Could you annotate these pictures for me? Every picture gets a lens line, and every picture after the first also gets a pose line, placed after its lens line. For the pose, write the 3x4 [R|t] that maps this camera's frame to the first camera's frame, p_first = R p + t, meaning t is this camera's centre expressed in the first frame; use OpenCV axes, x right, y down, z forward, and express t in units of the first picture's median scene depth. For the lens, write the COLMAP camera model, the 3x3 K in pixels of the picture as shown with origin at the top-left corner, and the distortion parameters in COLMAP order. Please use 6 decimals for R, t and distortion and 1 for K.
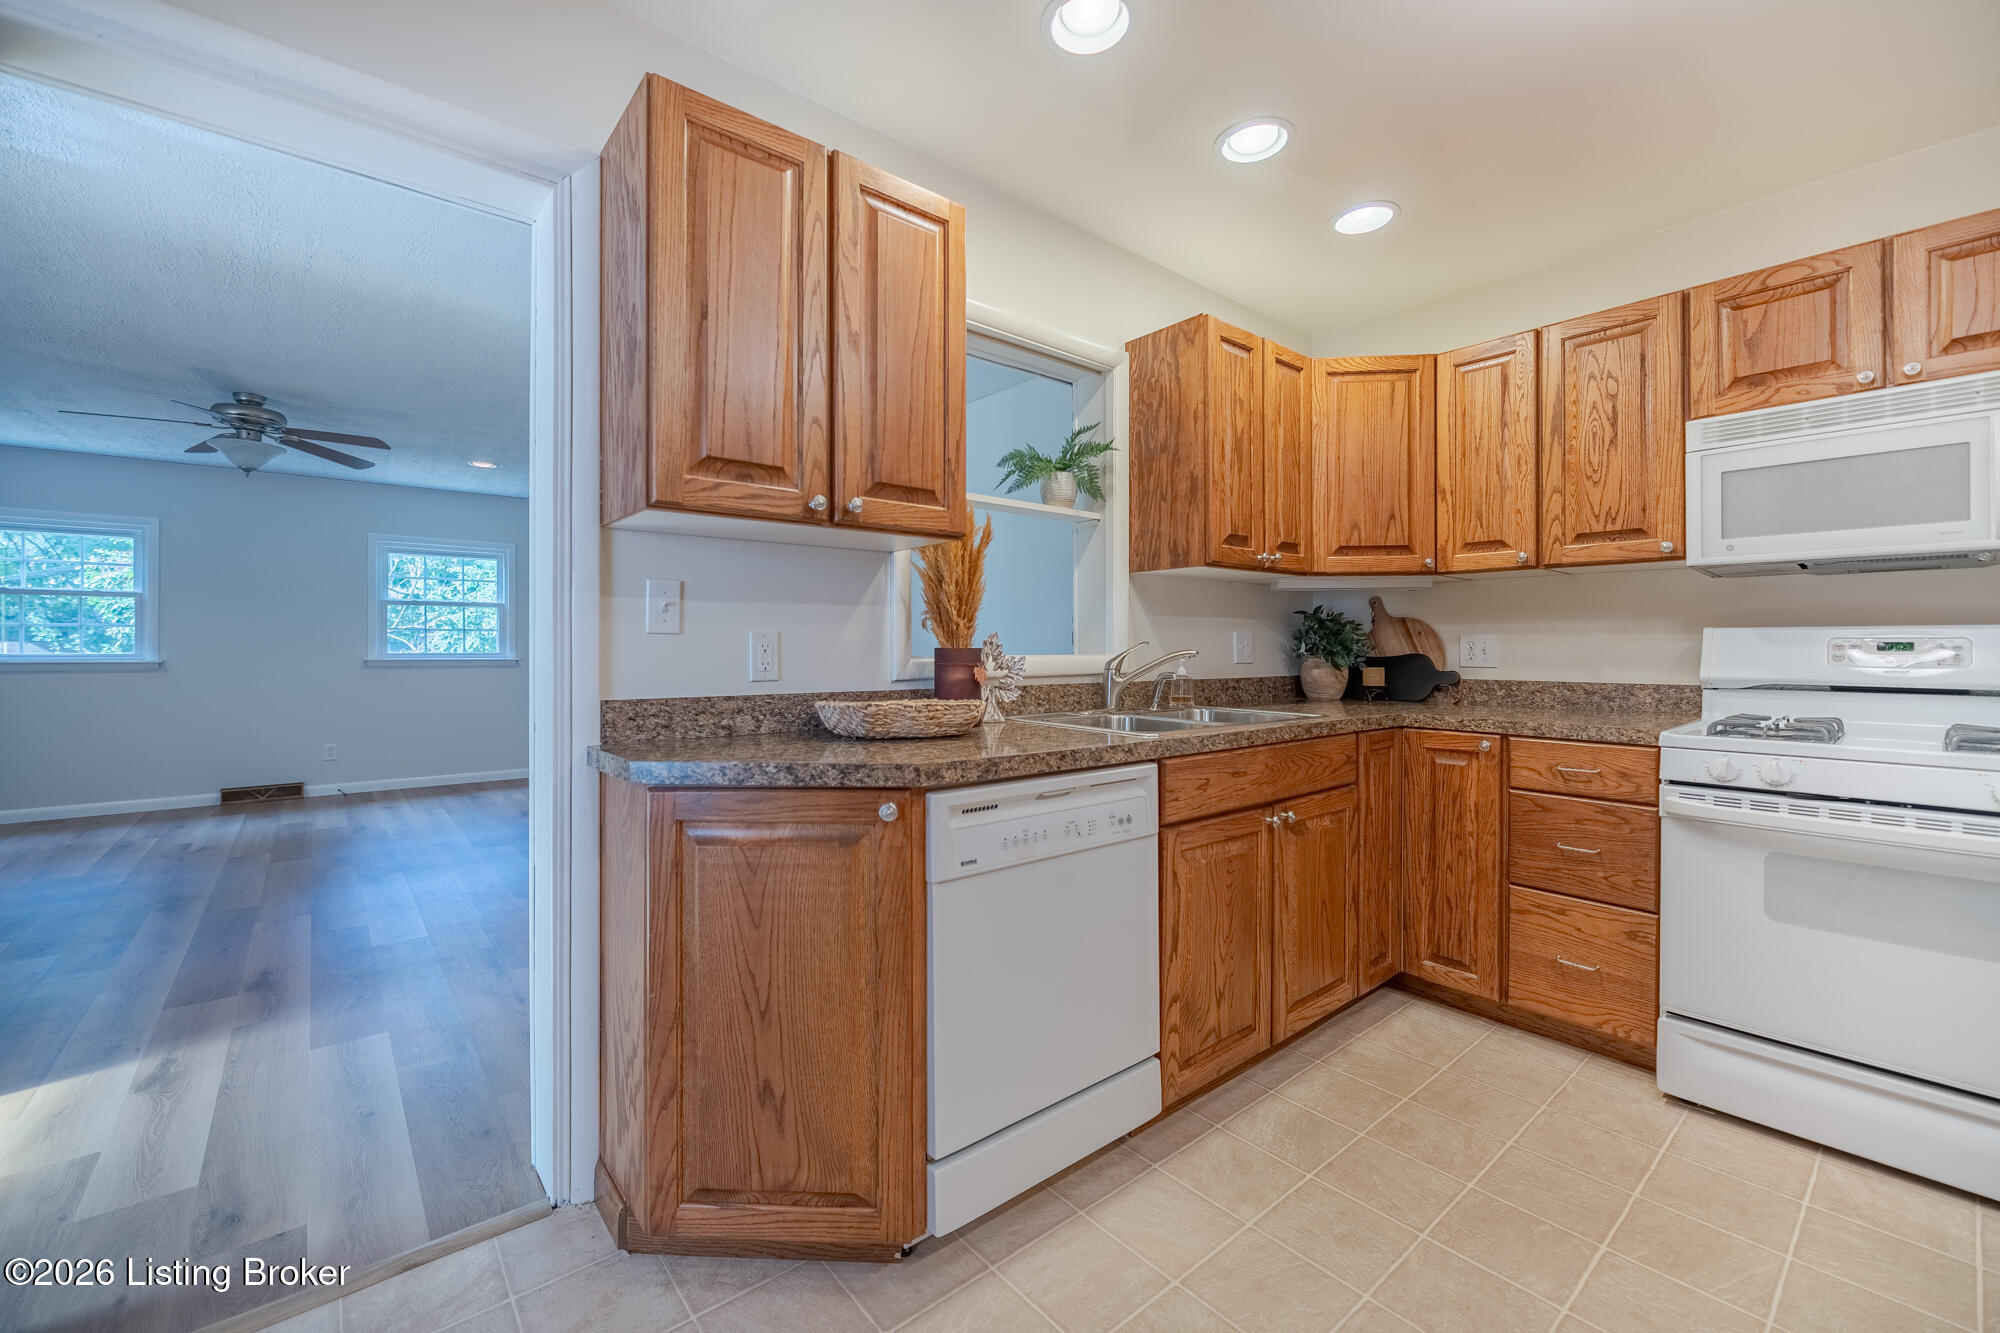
lens RADIAL K [[815.8, 0, 990.9], [0, 815.8, 646.1], [0, 0, 1]] dist [0.002909, 0.000167]
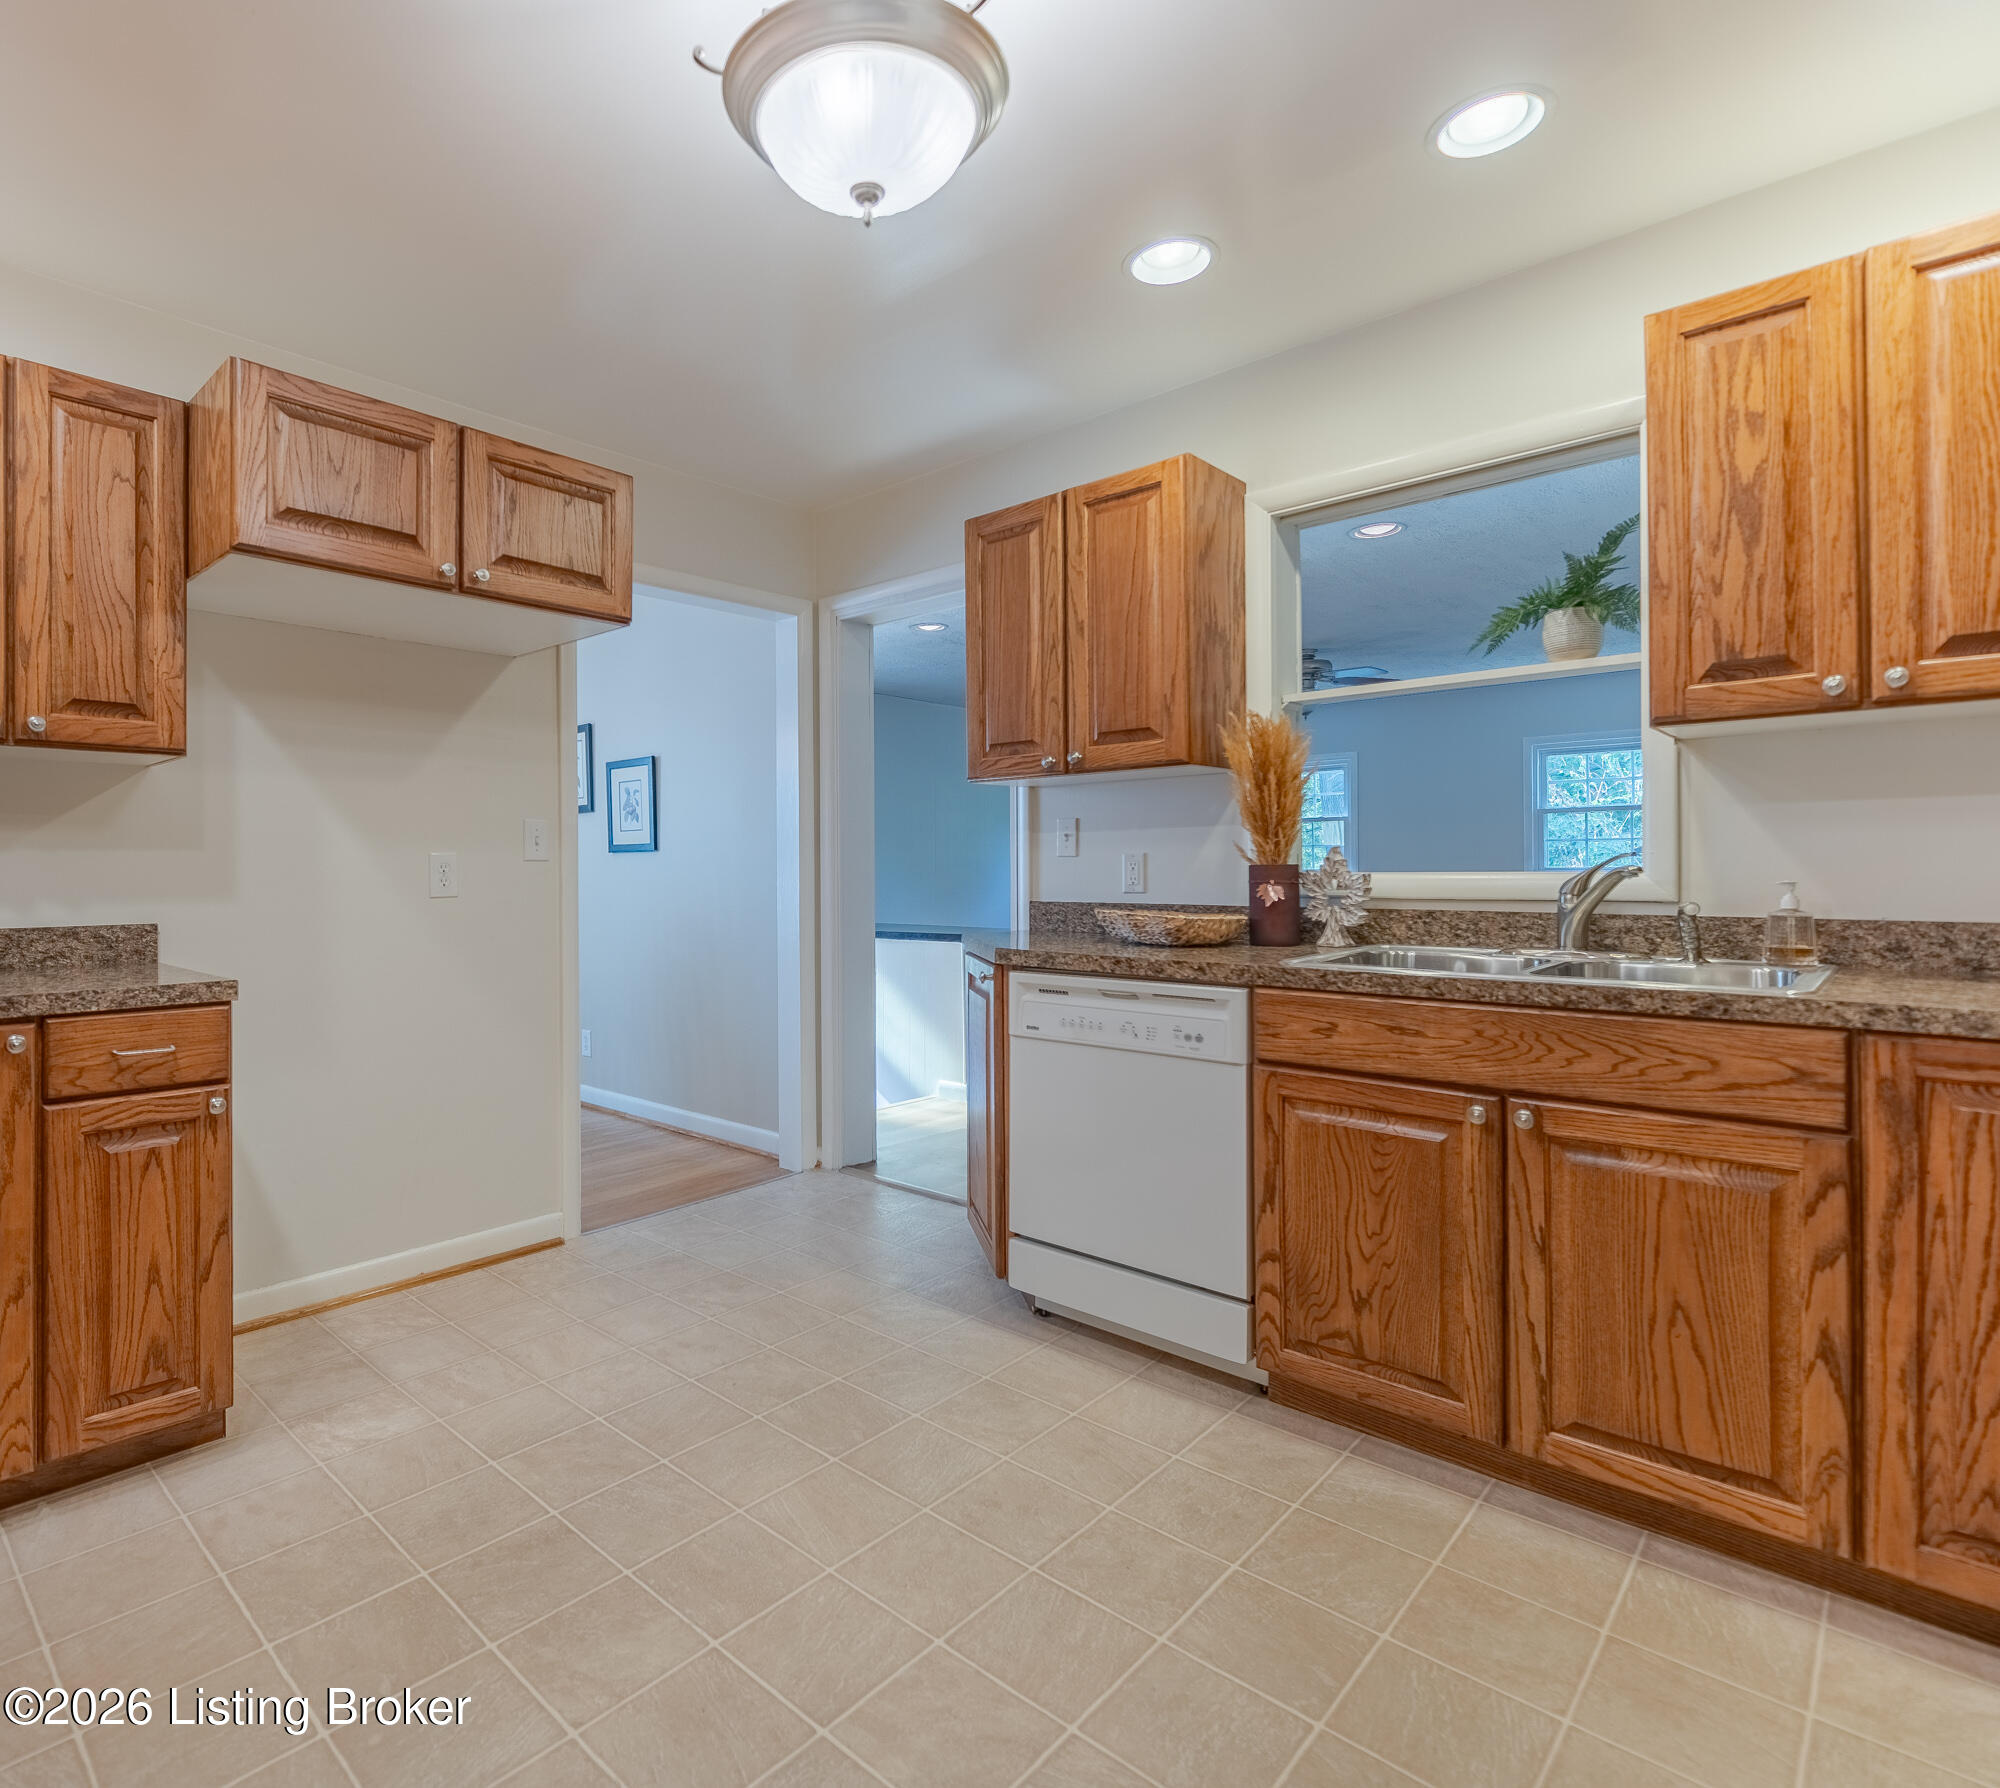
lens RADIAL K [[1077.1, 0, 859.1], [0, 1077.1, 868.3], [0, 0, 1]] dist [0.000485, 0.000270]
pose [[0.093317, -0.001955, -0.995634, 1.366441], [0.011021, 0.999939, -0.000930, 0.002591], [0.995575, -0.010886, 0.093333, 0.447110]]
